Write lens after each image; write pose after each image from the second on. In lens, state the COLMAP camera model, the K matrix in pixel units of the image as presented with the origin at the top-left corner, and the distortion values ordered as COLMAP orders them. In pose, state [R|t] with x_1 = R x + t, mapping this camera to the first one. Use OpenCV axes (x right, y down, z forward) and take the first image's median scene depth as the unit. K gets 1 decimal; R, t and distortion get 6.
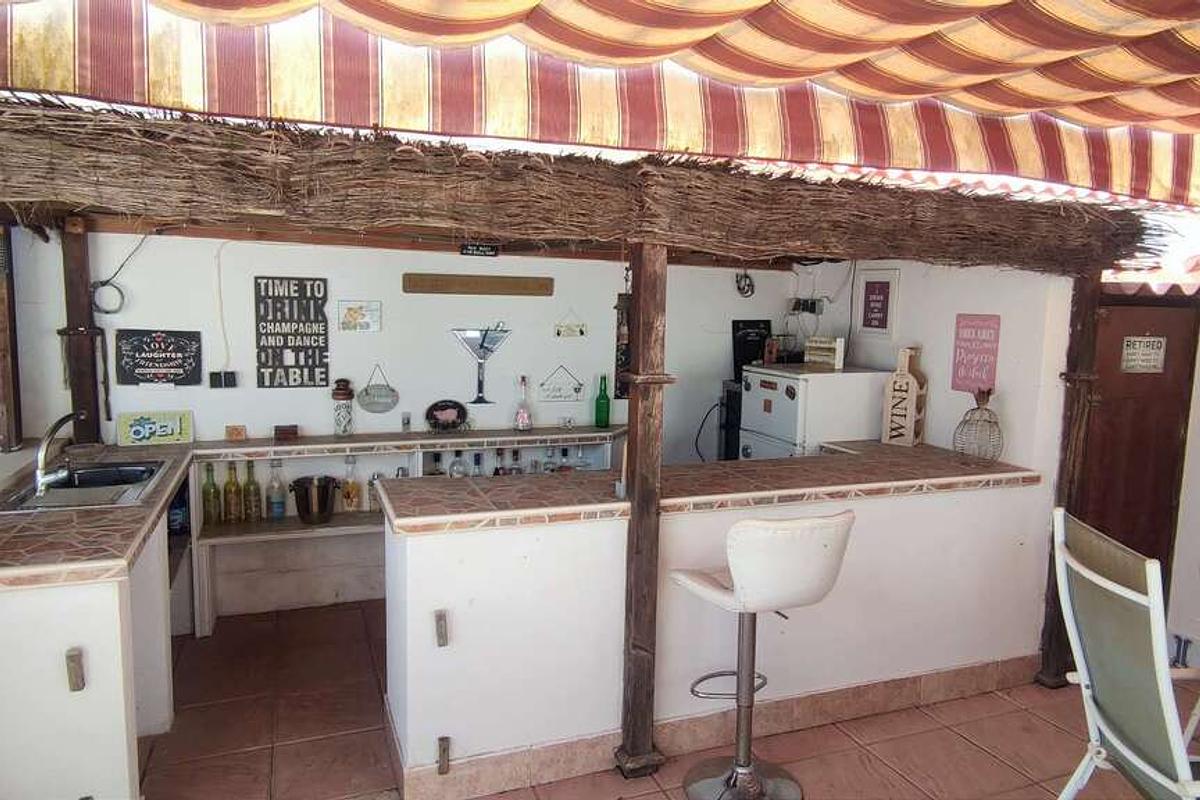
lens RADIAL K [[815.0, 0, 611.6], [0, 815.0, 401.9], [0, 0, 1]] dist [-0.010045, 0.025407]
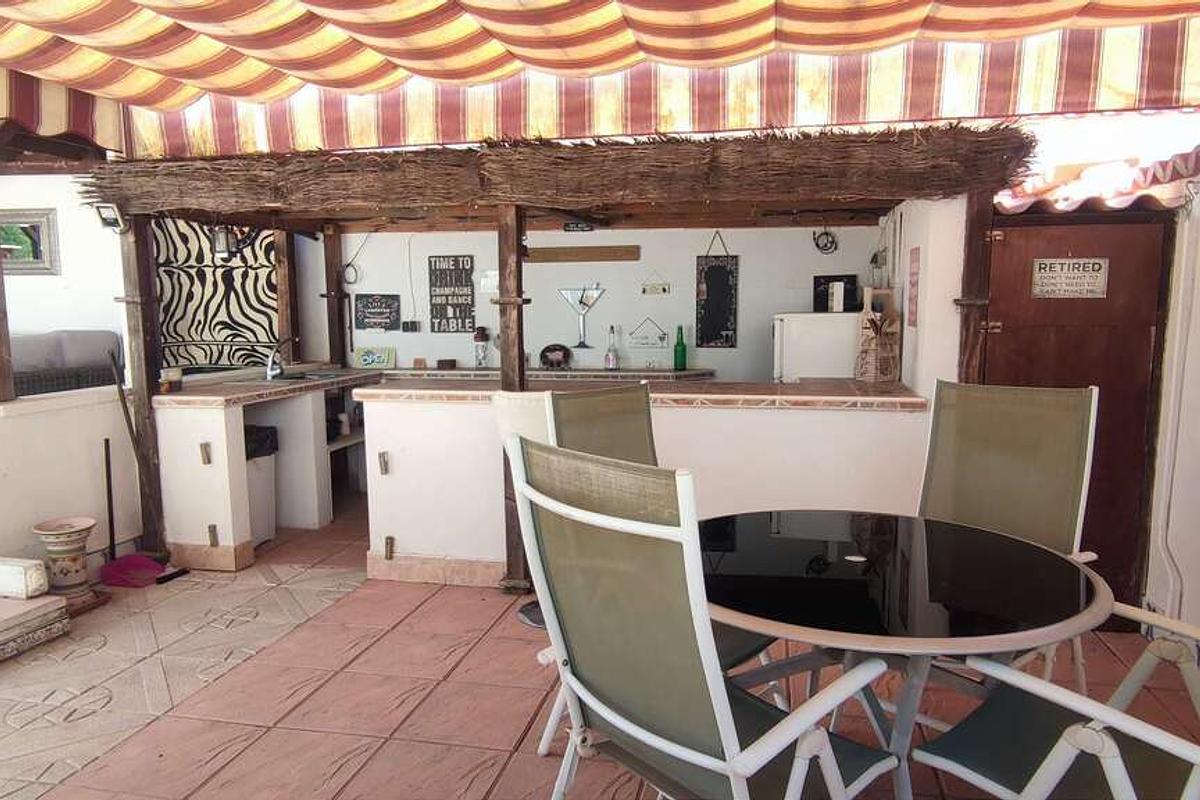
lens RADIAL K [[815.0, 0, 611.6], [0, 815.0, 401.9], [0, 0, 1]] dist [-0.010045, 0.025407]
pose [[0.834014, 0.037306, -0.550480, 0.651185], [-0.040711, 0.999153, 0.006032, 0.086032], [0.550239, 0.017380, 0.834826, -0.041684]]
